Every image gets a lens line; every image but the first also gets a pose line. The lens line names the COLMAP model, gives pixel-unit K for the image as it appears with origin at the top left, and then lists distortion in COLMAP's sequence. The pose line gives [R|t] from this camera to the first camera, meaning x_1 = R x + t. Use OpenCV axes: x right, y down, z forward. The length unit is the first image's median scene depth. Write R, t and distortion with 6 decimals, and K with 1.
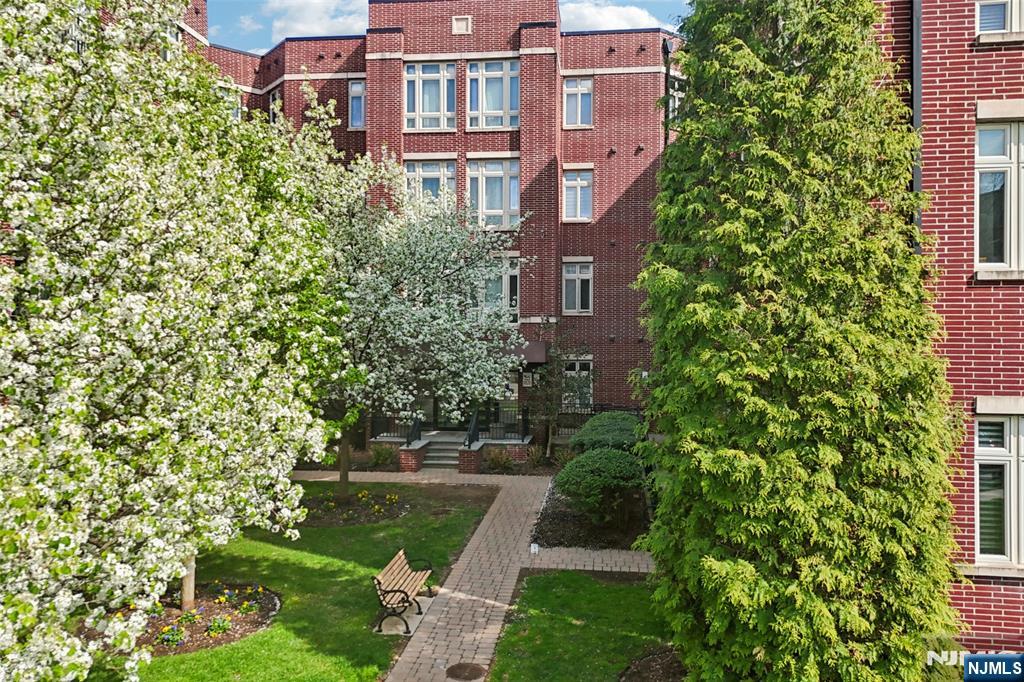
lens RADIAL K [[714.6, 0, 512.0], [0, 714.6, 341.0], [0, 0, 1]] dist [0.060596, -0.003809]
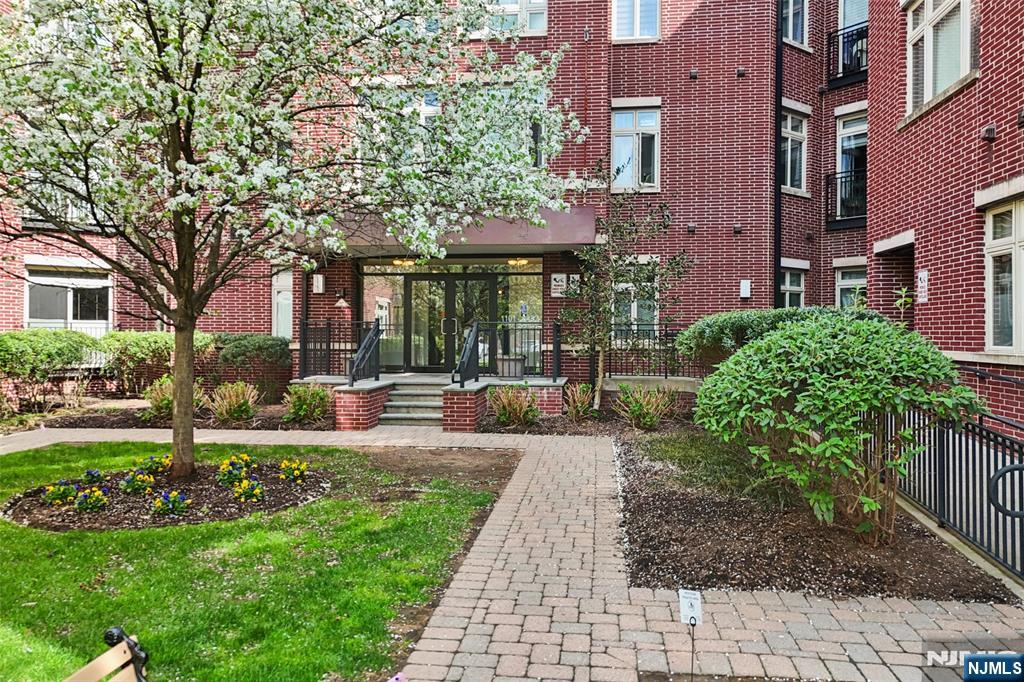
lens RADIAL K [[714.6, 0, 512.0], [0, 714.6, 341.0], [0, 0, 1]] dist [0.060596, -0.003809]
pose [[0.999959, 0.001965, 0.008857, -0.023046], [-0.001905, 0.999975, -0.006783, 0.106640], [-0.008870, 0.006766, 0.999938, 0.407316]]
